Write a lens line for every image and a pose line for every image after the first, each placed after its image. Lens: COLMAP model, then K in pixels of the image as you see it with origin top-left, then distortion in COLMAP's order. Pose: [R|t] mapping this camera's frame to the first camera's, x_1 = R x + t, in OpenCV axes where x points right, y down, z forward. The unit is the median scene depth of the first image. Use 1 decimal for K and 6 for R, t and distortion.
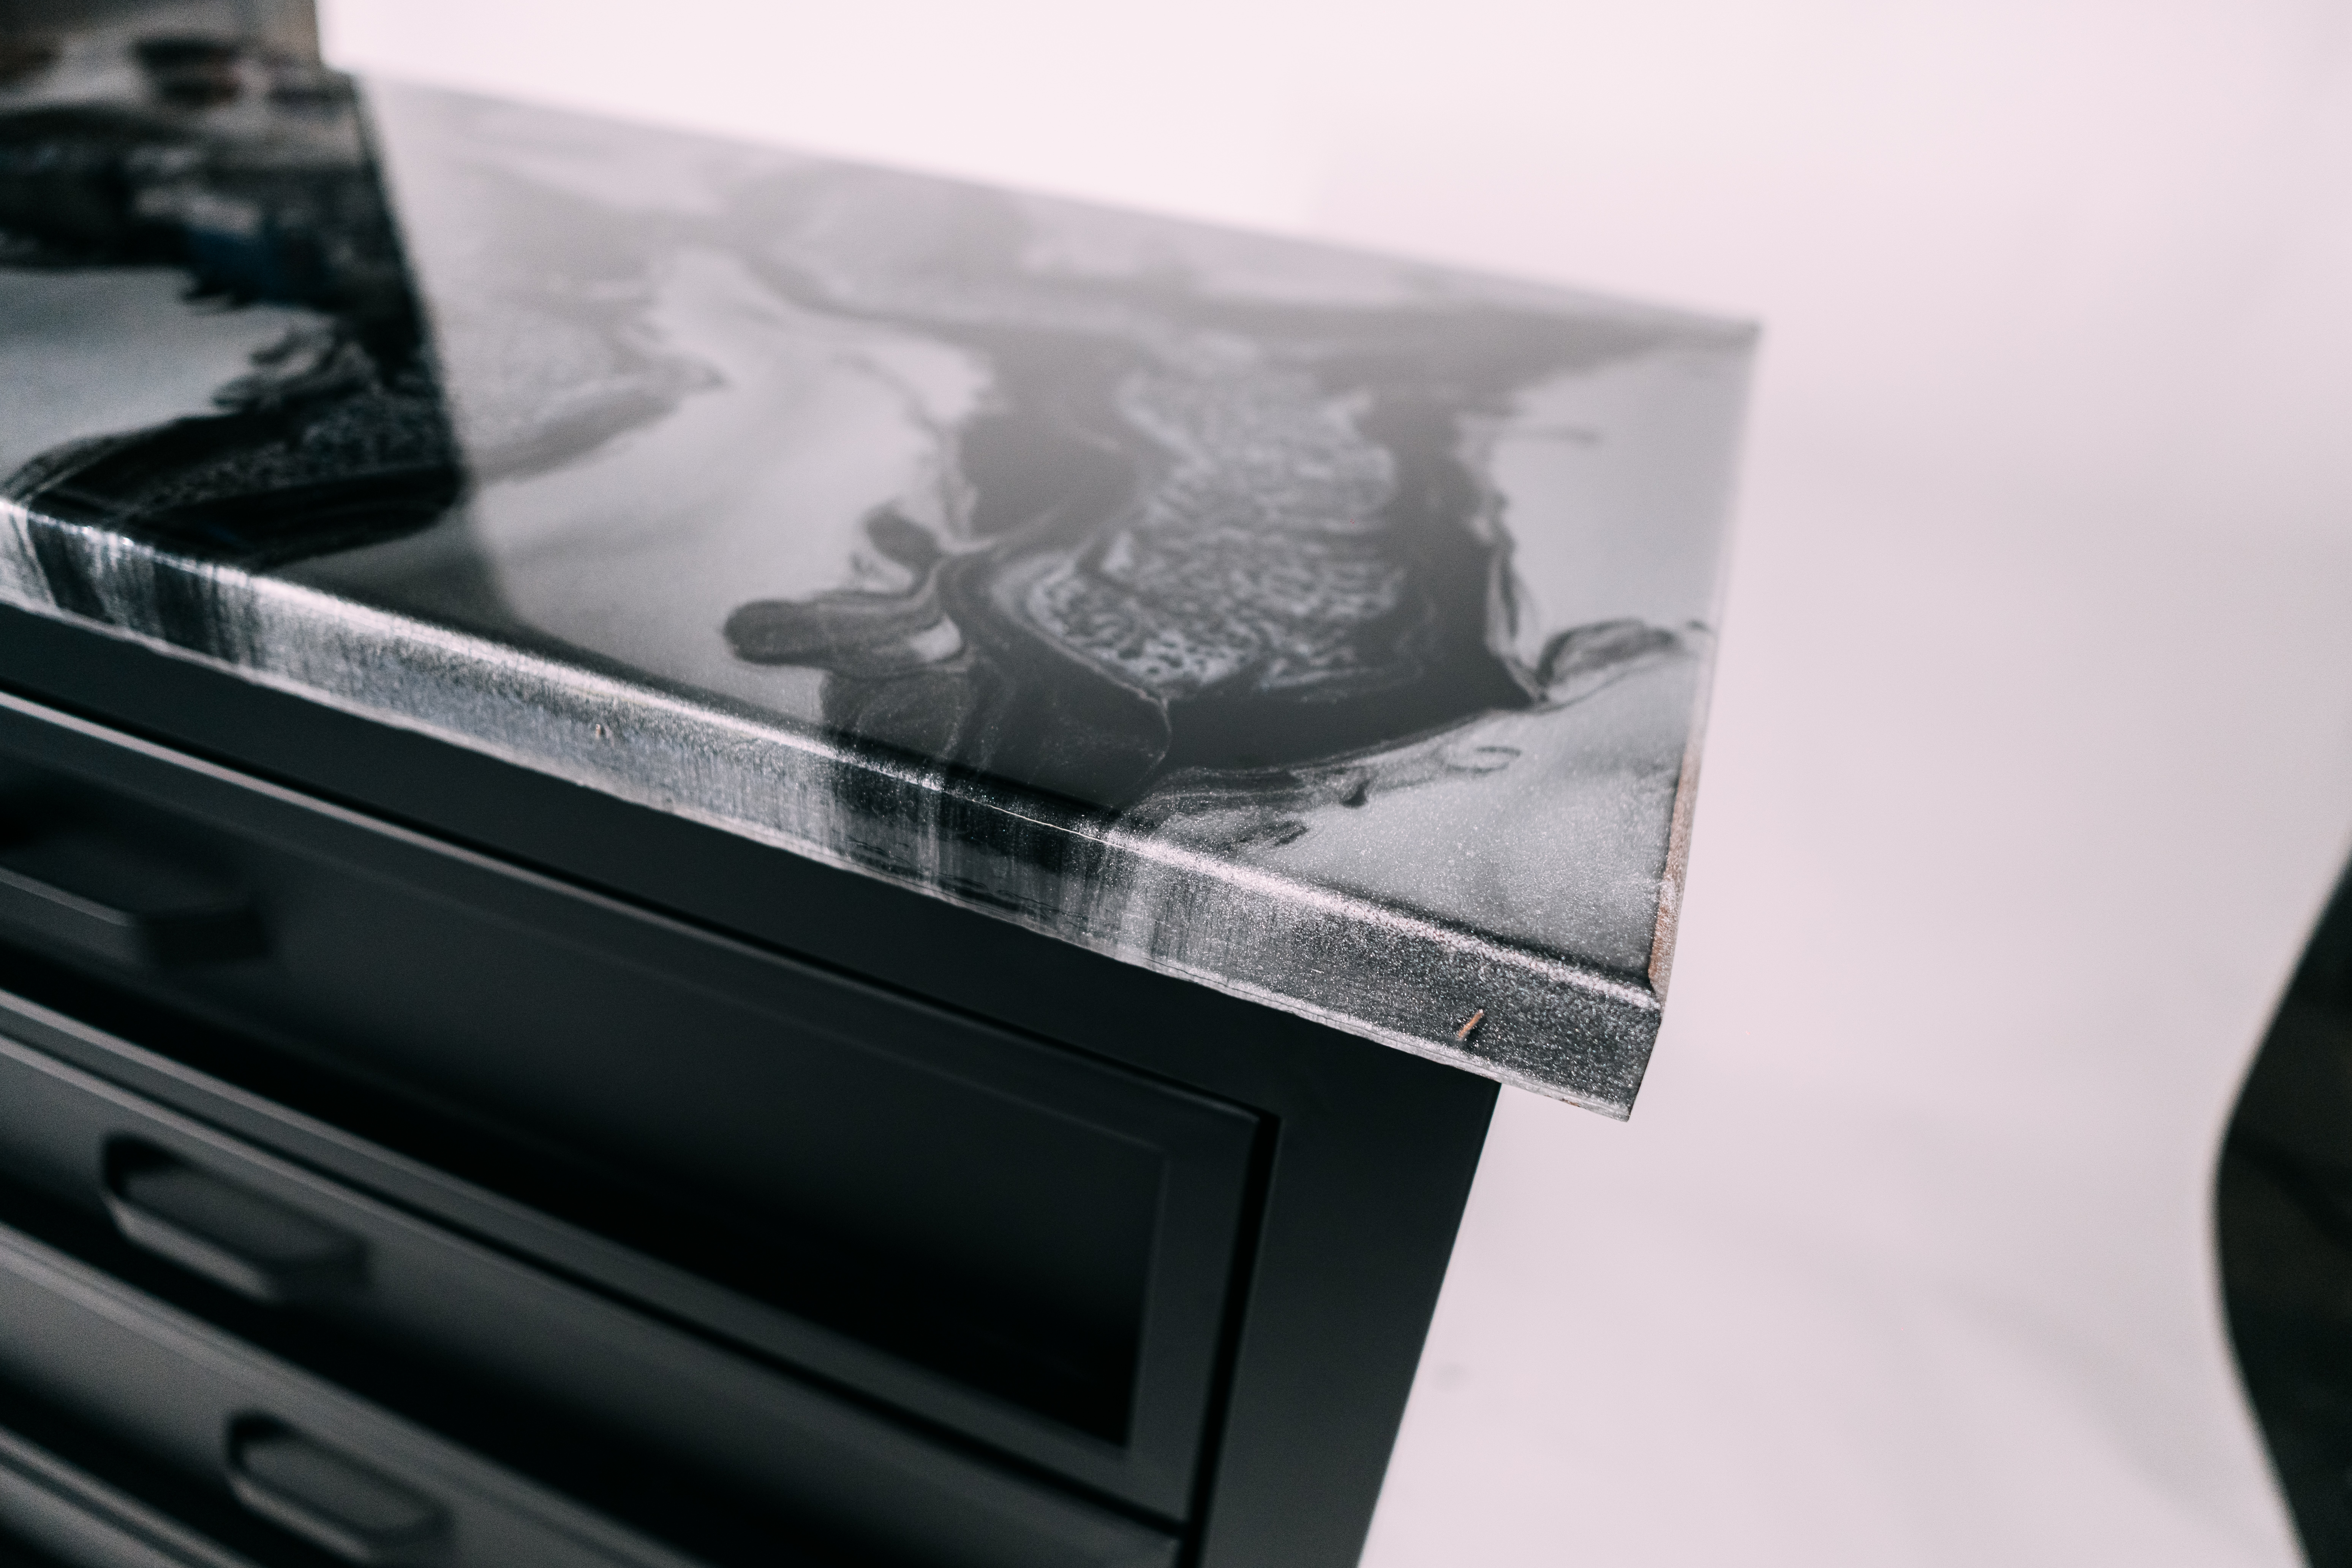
lens RADIAL K [[1493.0, 0, 1192.2], [0, 1493.0, 770.0], [0, 0, 1]] dist [-0.006049, 0.001733]
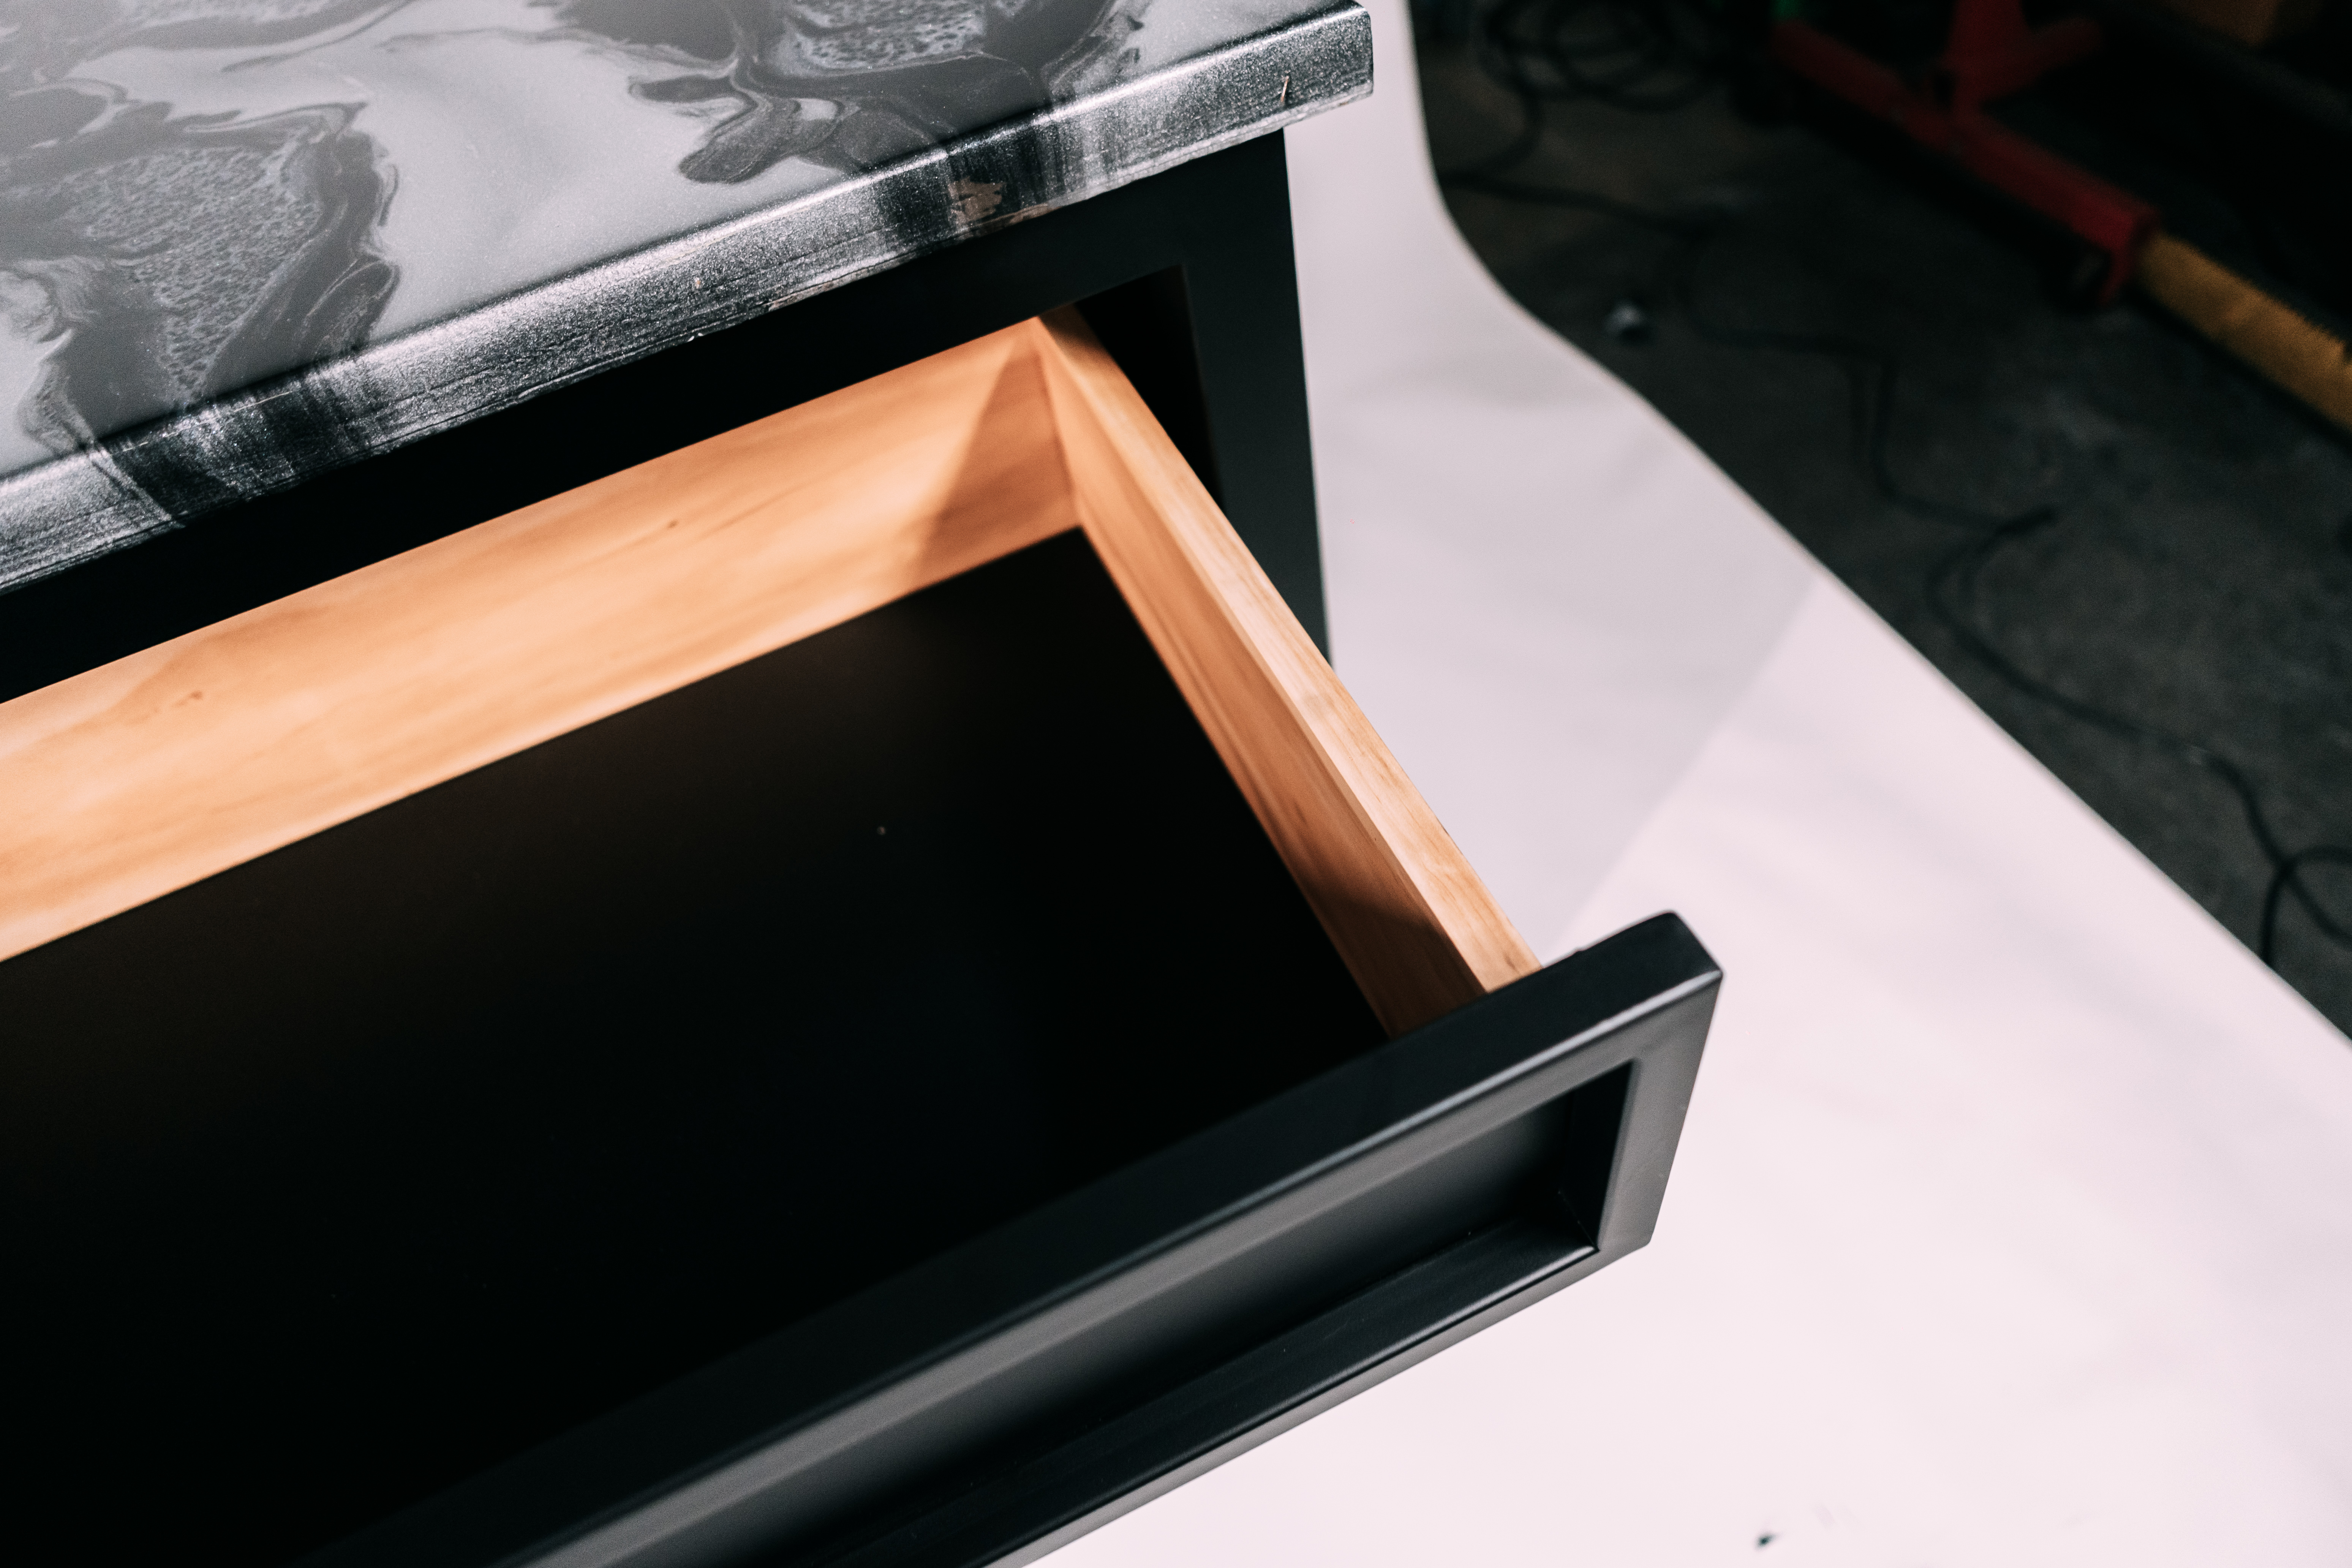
lens RADIAL K [[1493.0, 0, 1181.0], [0, 1493.0, 776.3], [0, 0, 1]] dist [-0.006049, 0.001733]
pose [[0.697232, -0.660078, 0.279579, -0.800462], [0.544804, 0.741413, 0.391785, 0.016099], [-0.465892, -0.120850, 0.876550, -0.483959]]
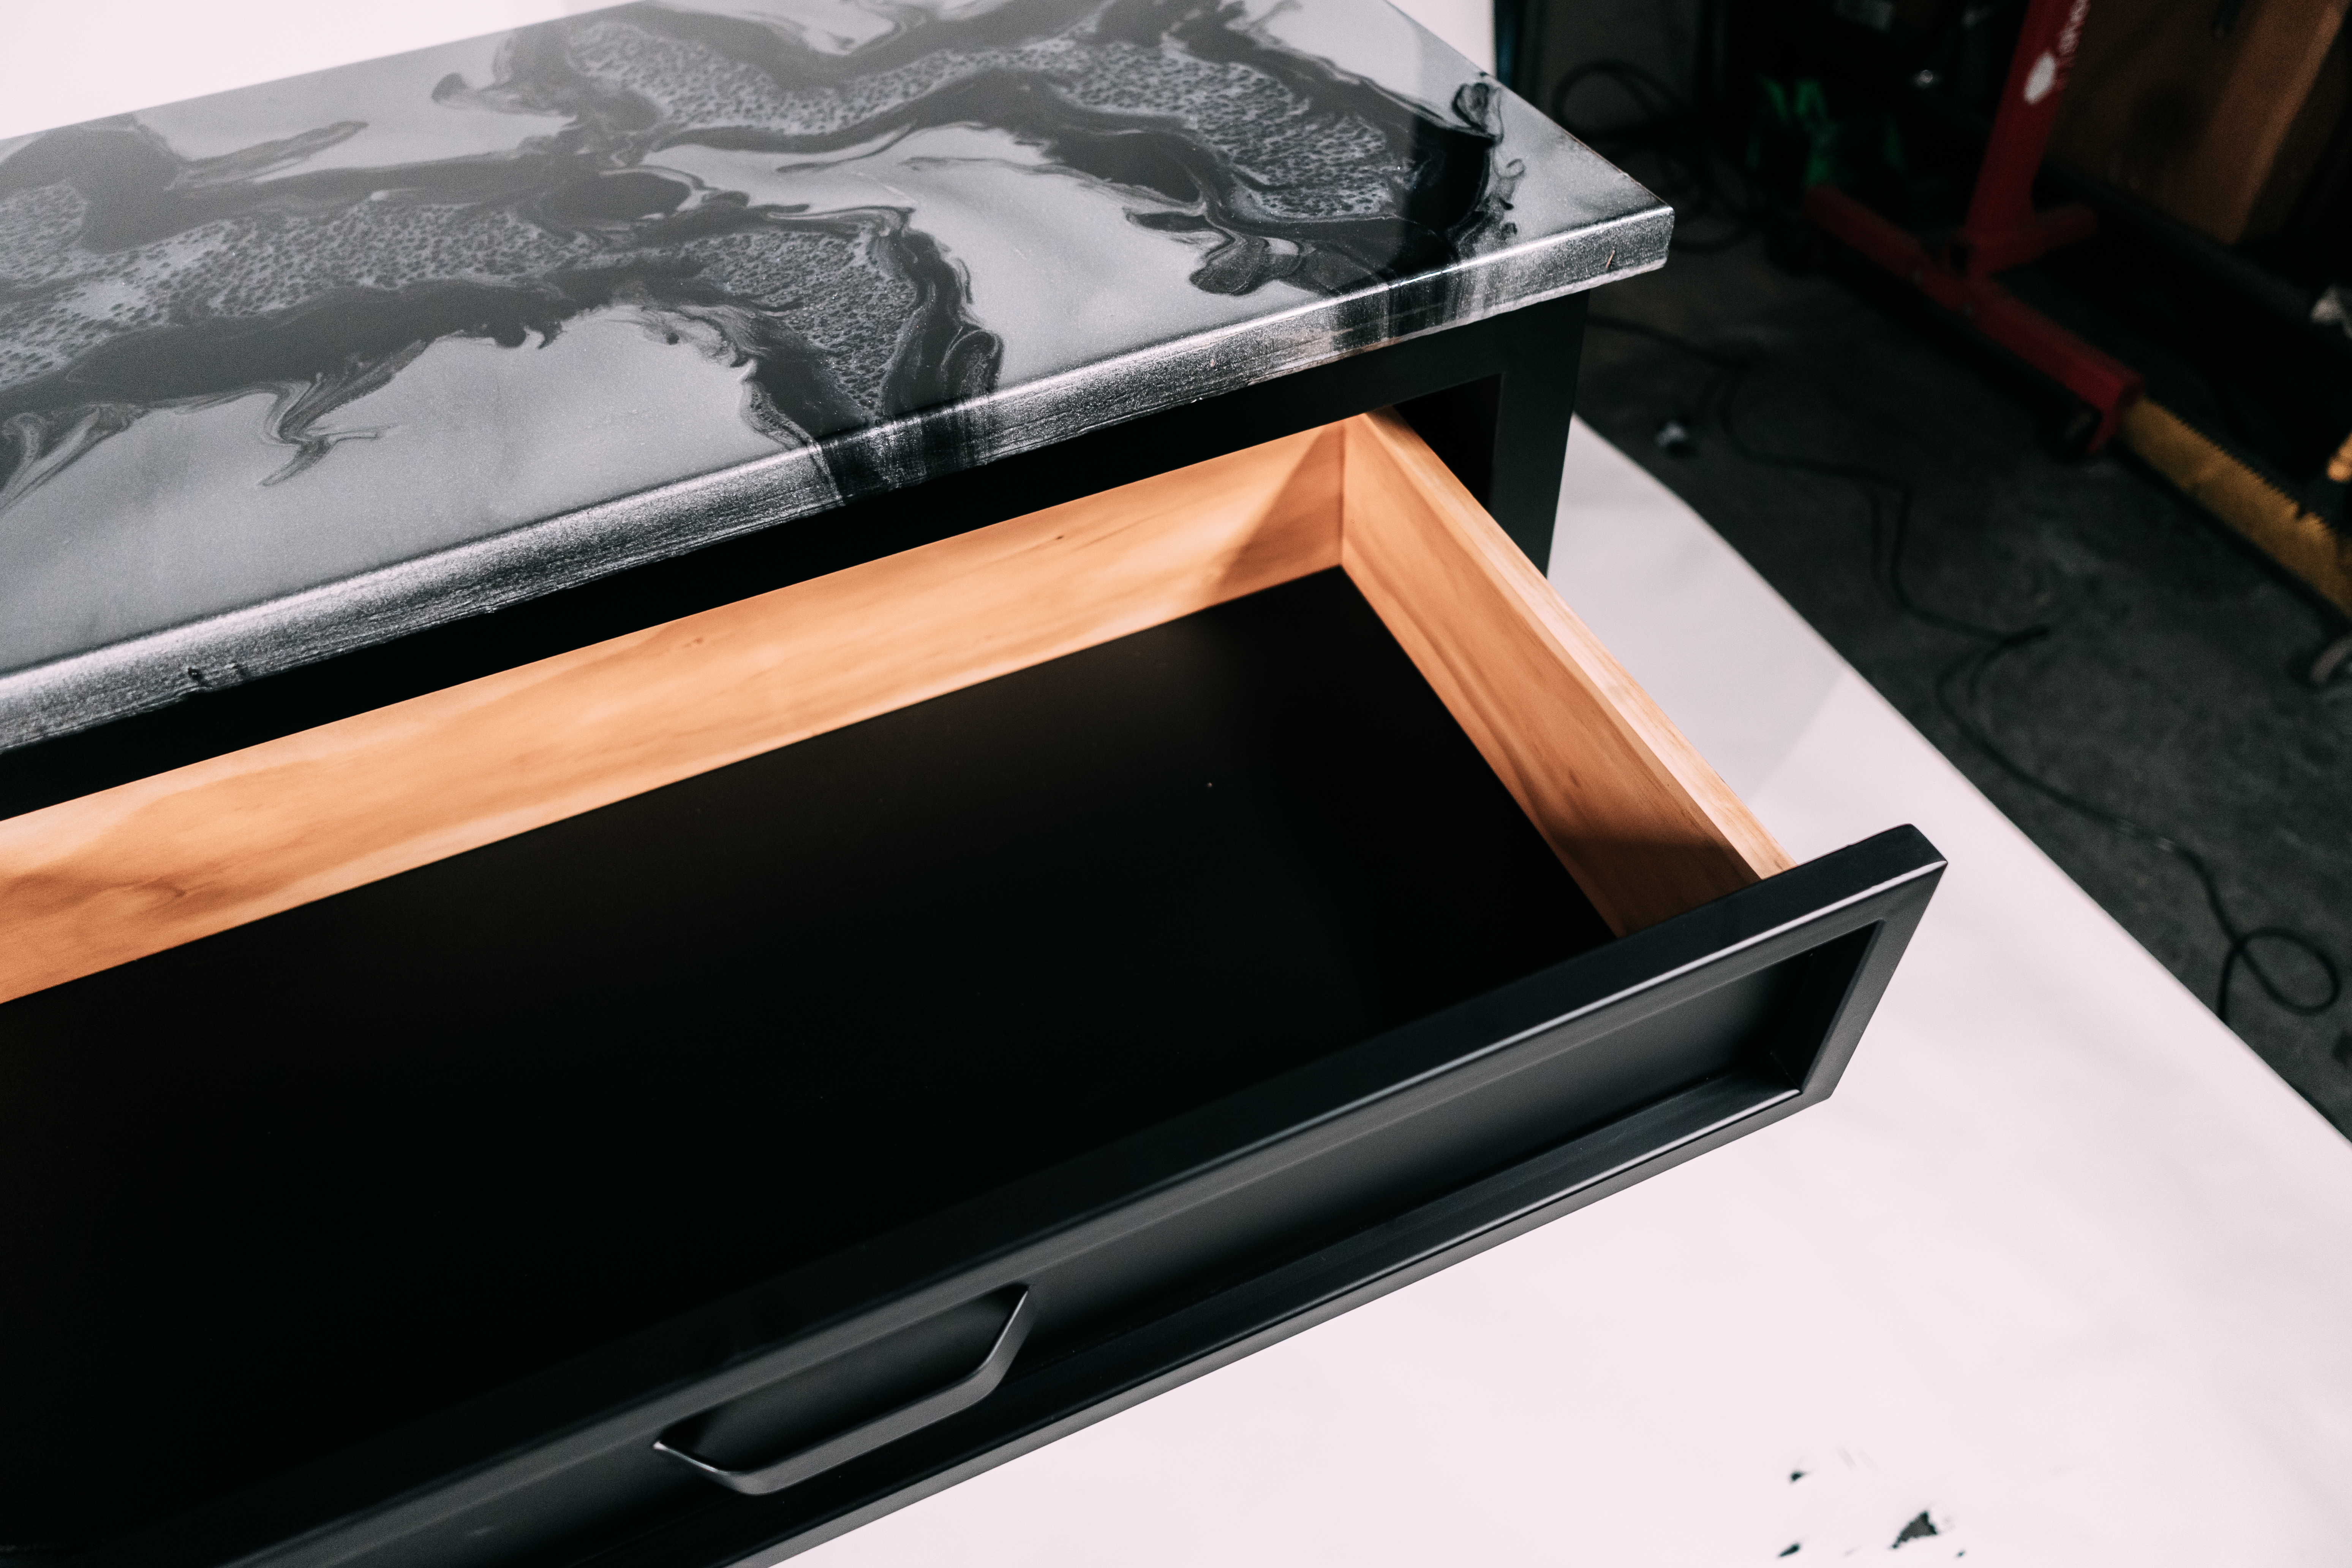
lens RADIAL K [[1493.0, 0, 1184.7], [0, 1493.0, 778.4], [0, 0, 1]] dist [-0.006049, 0.001733]
pose [[0.728557, -0.596464, 0.336803, -1.455978], [0.478991, 0.795111, 0.371975, -0.349041], [-0.489665, -0.109679, 0.864985, -0.754022]]
